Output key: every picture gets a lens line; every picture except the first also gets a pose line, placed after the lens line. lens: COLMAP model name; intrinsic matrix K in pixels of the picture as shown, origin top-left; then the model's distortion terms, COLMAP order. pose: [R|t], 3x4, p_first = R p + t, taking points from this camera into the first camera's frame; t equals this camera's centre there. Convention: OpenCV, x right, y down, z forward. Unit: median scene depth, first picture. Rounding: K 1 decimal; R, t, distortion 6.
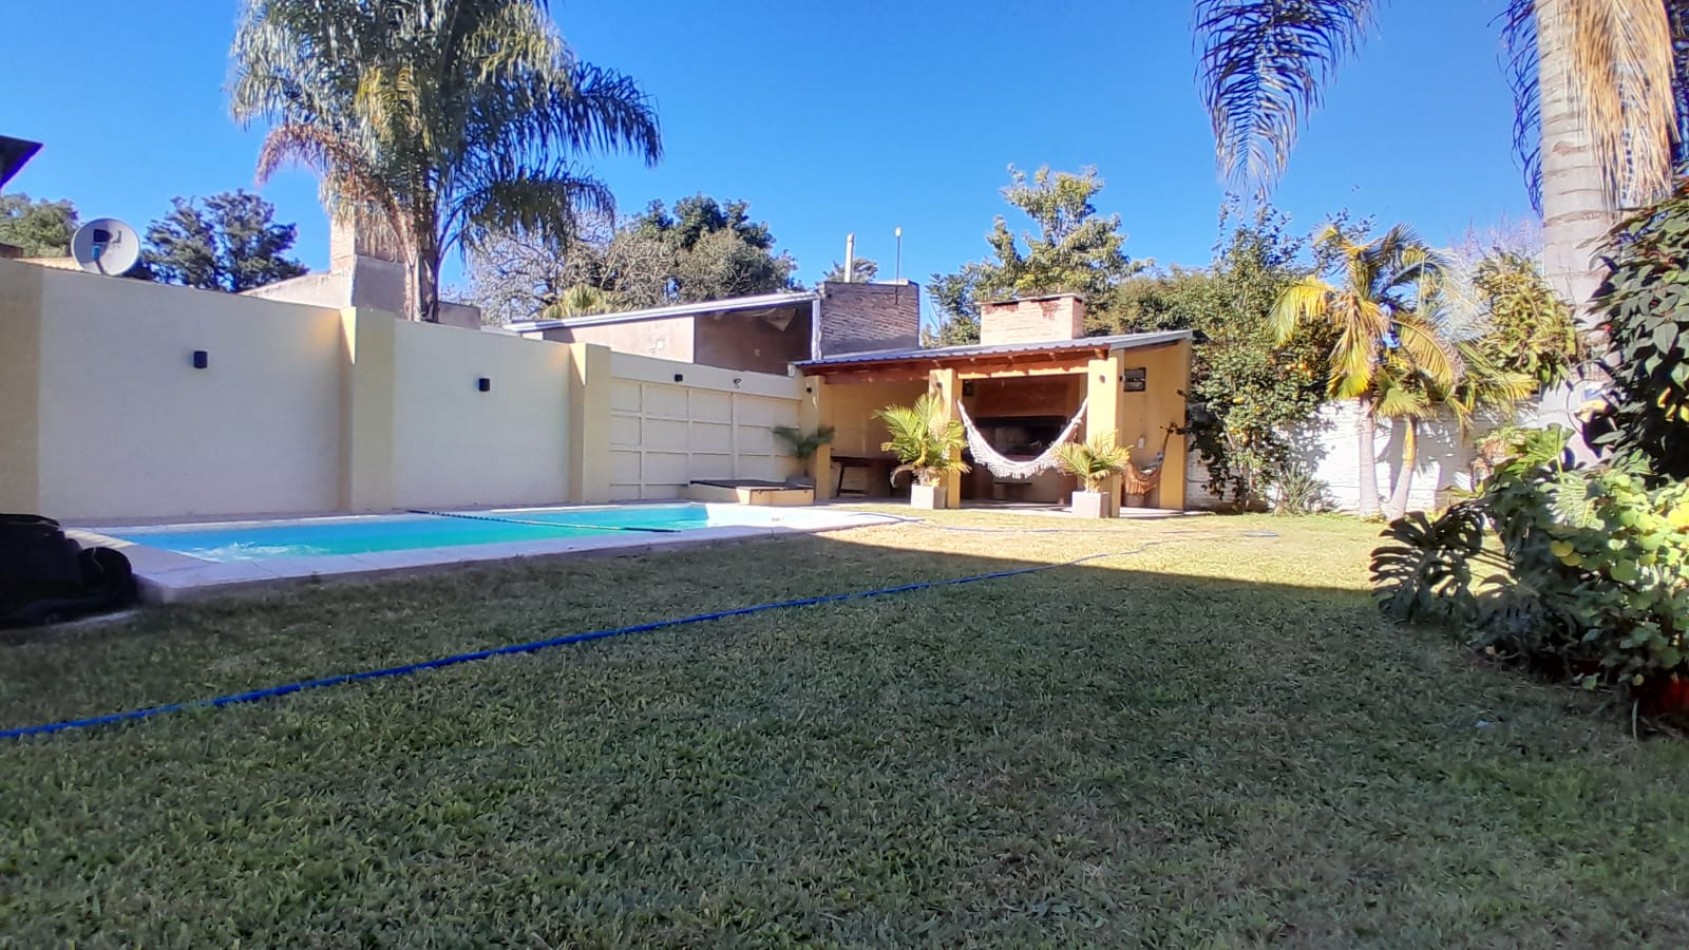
lens RADIAL K [[842.5, 0, 836.6], [0, 842.5, 479.3], [0, 0, 1]] dist [0.008776, -0.050508]
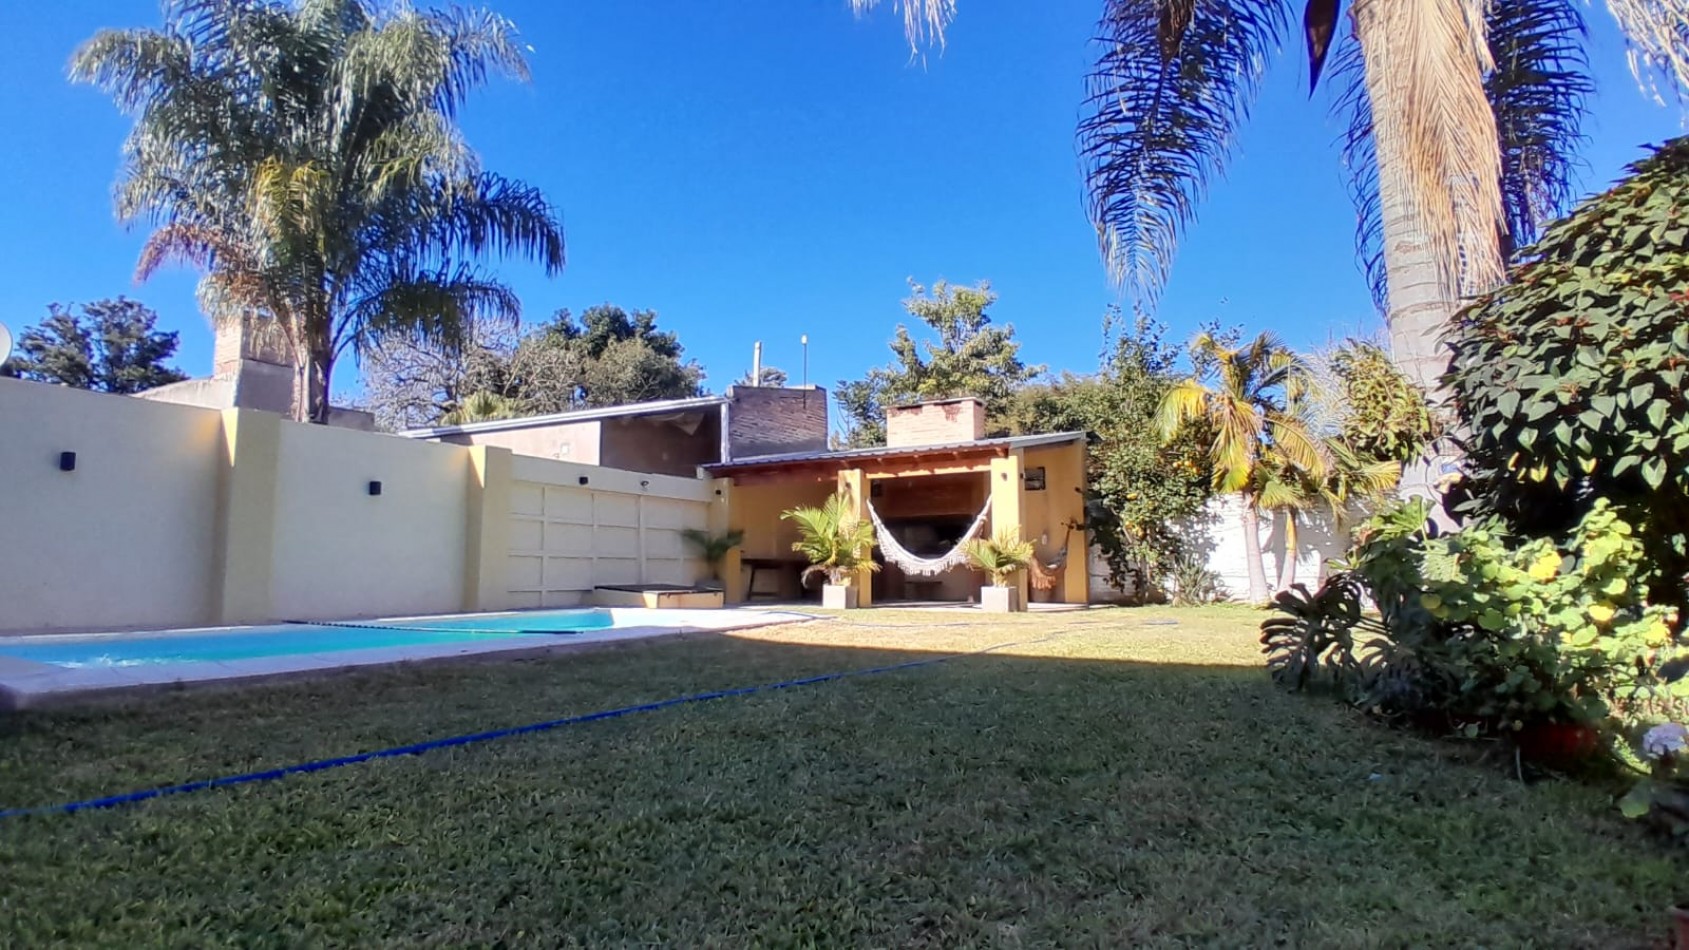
lens RADIAL K [[845.8, 0, 839.7], [0, 845.8, 483.2], [0, 0, 1]] dist [0.004948, -0.048311]
pose [[0.993951, -0.012248, 0.109142, 0.001231], [0.025478, 0.992366, -0.120665, 0.007779], [-0.106831, 0.122716, 0.986675, -0.000925]]
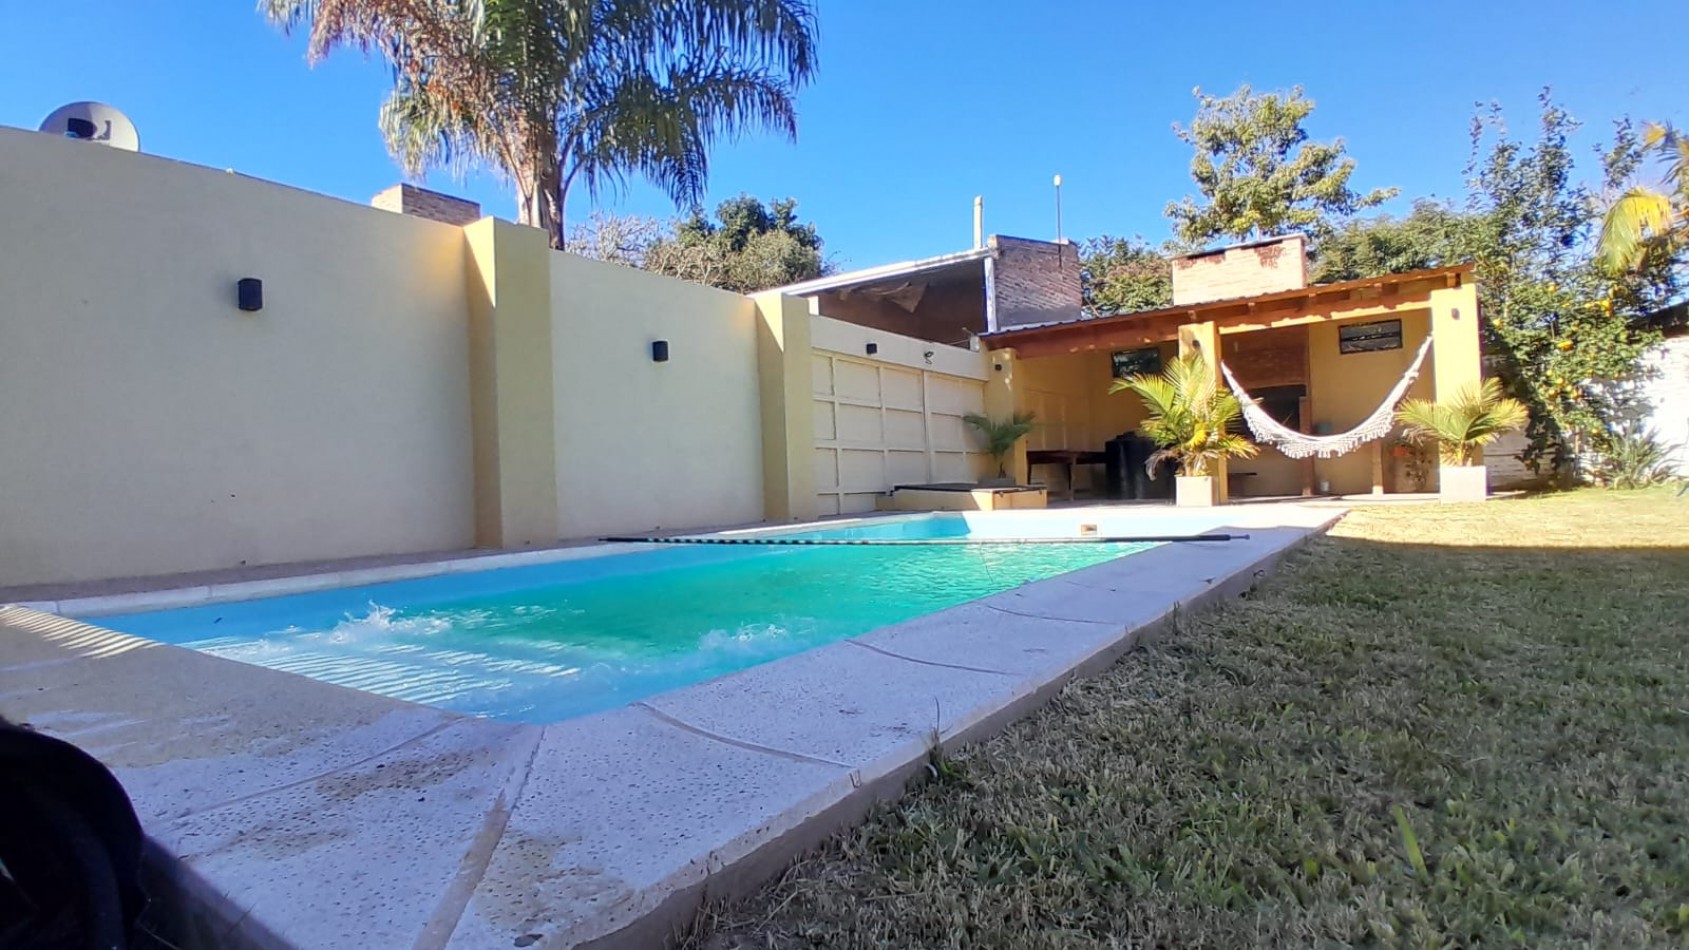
lens RADIAL K [[849.3, 0, 844.5], [0, 849.3, 475.0], [0, 0, 1]] dist [0.003184, -0.048054]
pose [[0.998207, -0.059851, 0.000051, -0.193781], [0.059818, 0.997640, -0.033710, 0.012883], [0.001966, 0.033652, 0.999432, 0.227795]]
